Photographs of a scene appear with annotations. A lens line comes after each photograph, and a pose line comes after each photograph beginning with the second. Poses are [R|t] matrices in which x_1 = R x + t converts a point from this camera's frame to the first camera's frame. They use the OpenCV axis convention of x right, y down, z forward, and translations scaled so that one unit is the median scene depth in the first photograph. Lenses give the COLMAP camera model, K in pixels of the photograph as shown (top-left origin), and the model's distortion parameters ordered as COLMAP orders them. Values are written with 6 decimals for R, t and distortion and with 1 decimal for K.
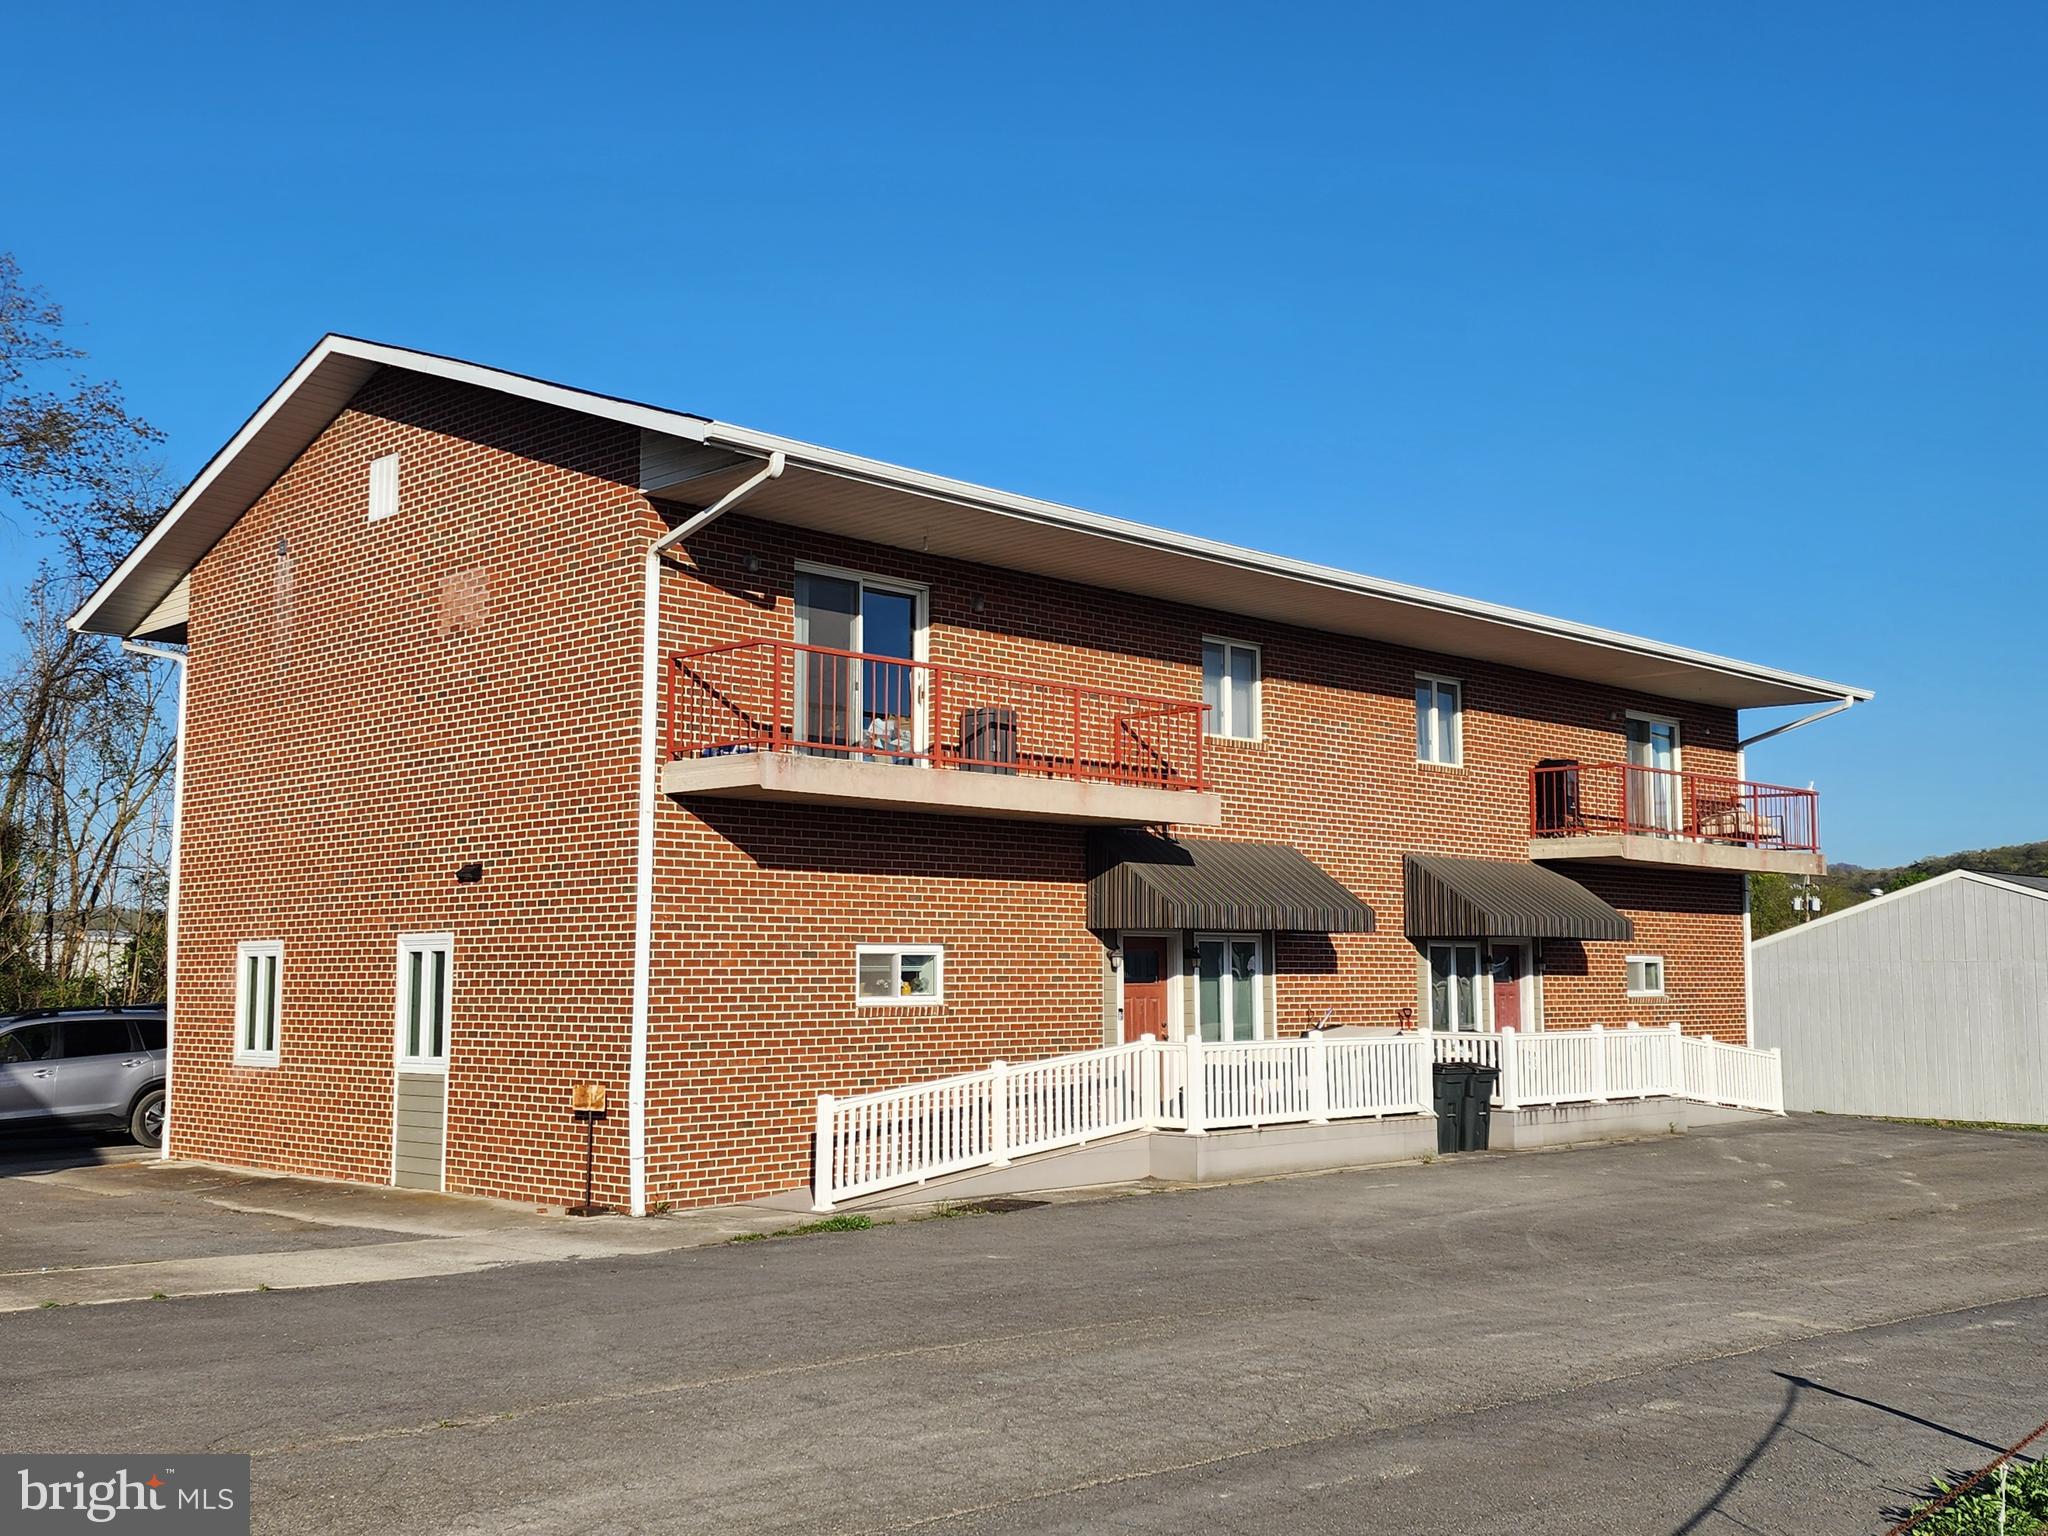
lens RADIAL K [[2060.9, 0, 1028.3], [0, 2060.9, 800.4], [0, 0, 1]] dist [0.228719, -0.423759]
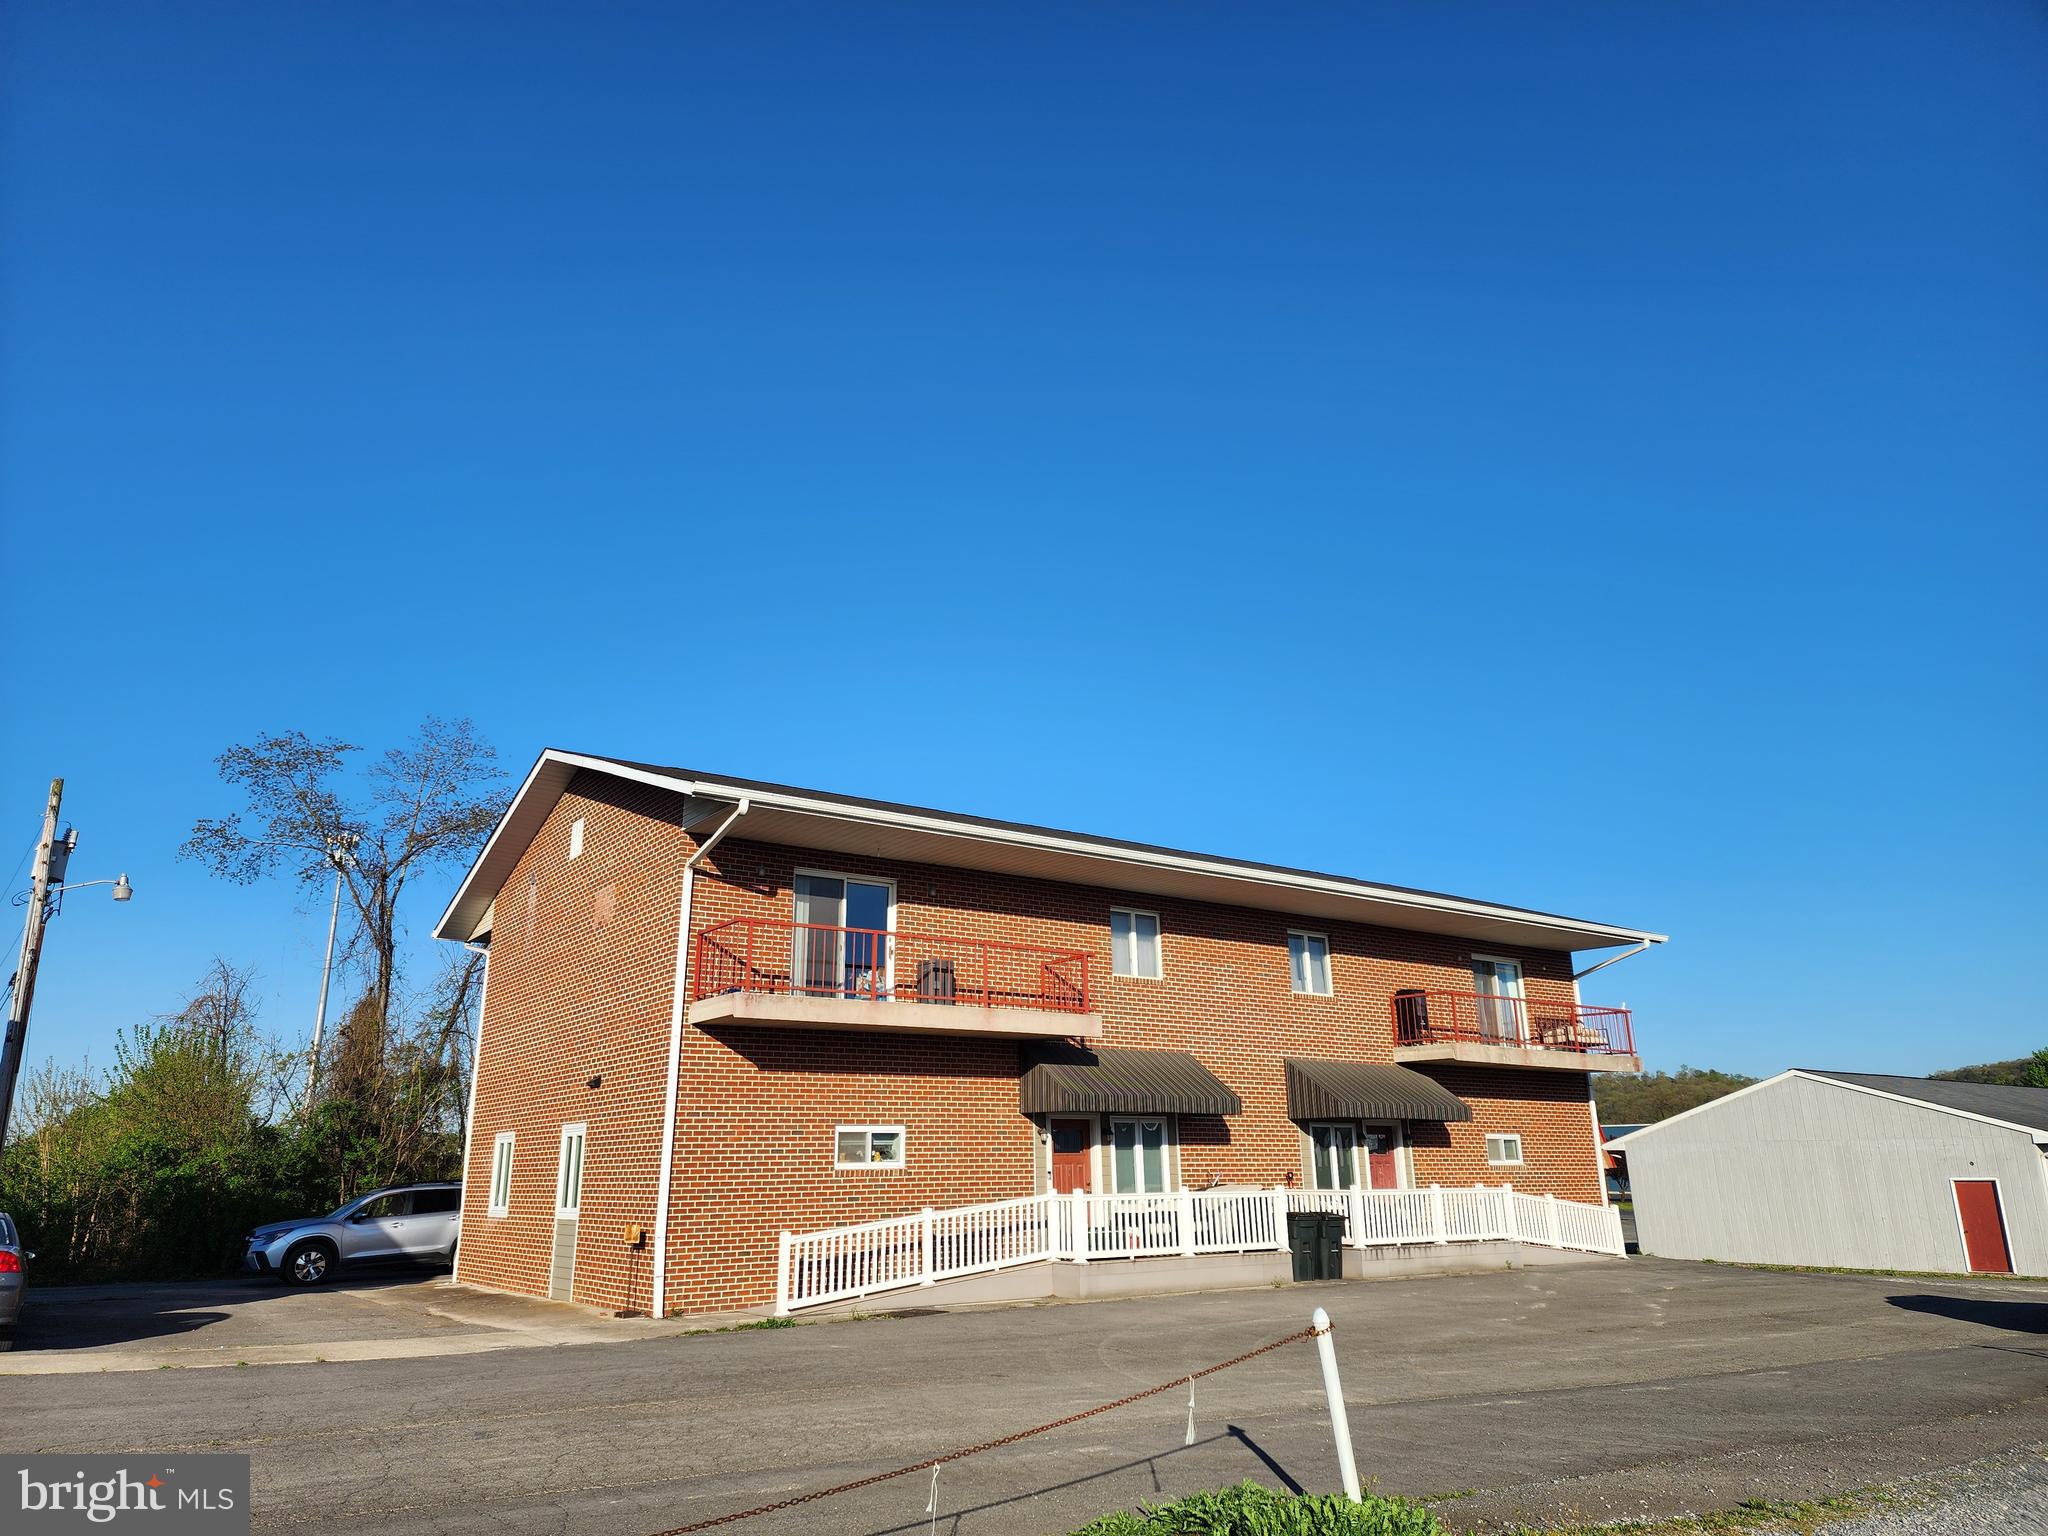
lens RADIAL K [[1377.0, 0, 999.2], [0, 1377.0, 754.4], [0, 0, 1]] dist [0.096393, -0.085798]
pose [[0.983942, -0.060196, -0.168030, 0.185725], [0.024642, 0.978212, -0.206143, 0.015501], [0.176778, 0.198692, 0.963987, 0.011700]]
